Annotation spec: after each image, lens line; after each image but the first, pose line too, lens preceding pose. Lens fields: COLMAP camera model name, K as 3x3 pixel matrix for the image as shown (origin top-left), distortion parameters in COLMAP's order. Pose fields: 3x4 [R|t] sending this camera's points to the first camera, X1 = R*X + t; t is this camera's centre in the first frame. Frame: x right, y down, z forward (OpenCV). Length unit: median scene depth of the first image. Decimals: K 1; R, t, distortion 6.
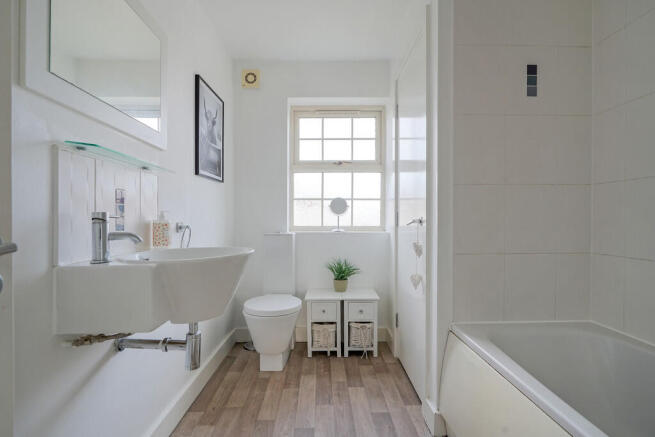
lens RADIAL K [[305.2, 0, 327.5], [0, 305.2, 218.5], [0, 0, 1]] dist [-0.001974, 0.000050]
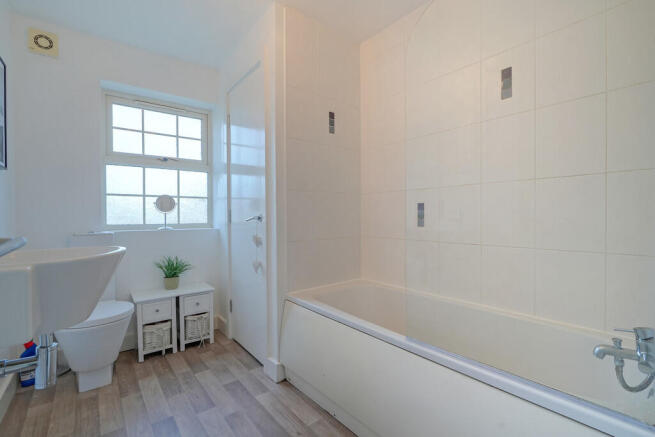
lens RADIAL K [[304.1, 0, 325.8], [0, 304.1, 213.7], [0, 0, 1]] dist [-0.001236, 0.000113]
pose [[0.785890, 0.000791, 0.618365, -0.191365], [0.003568, 0.999977, -0.005813, 0.000177], [-0.618356, 0.006775, 0.785869, -0.103744]]
